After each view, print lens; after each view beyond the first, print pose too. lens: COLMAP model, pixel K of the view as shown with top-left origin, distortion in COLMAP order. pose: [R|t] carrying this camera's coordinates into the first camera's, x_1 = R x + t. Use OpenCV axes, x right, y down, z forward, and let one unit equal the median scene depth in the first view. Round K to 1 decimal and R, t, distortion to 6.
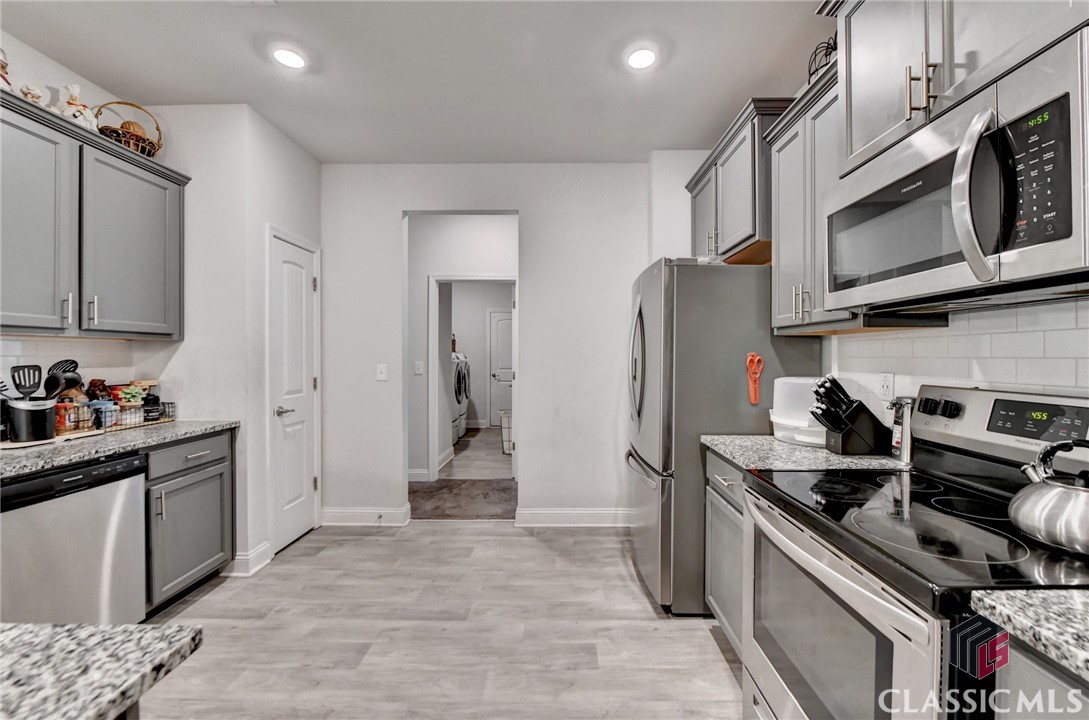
lens RADIAL K [[431.5, 0, 554.9], [0, 431.5, 357.5], [0, 0, 1]] dist [-0.011446, -0.000782]
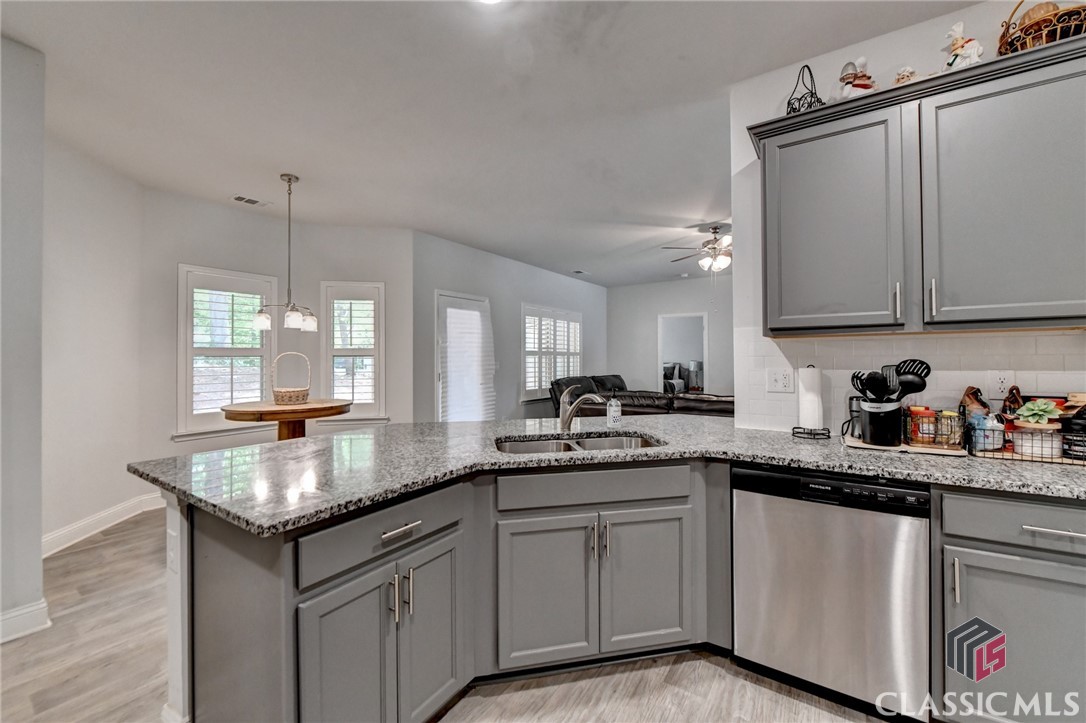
lens RADIAL K [[430.1, 0, 545.7], [0, 430.1, 357.5], [0, 0, 1]] dist [-0.011742, -0.000032]
pose [[-0.545624, -0.001385, -0.838029, -0.013859], [0.001966, 0.999994, -0.002932, 0.001973], [0.838027, -0.003247, -0.545618, 0.732200]]
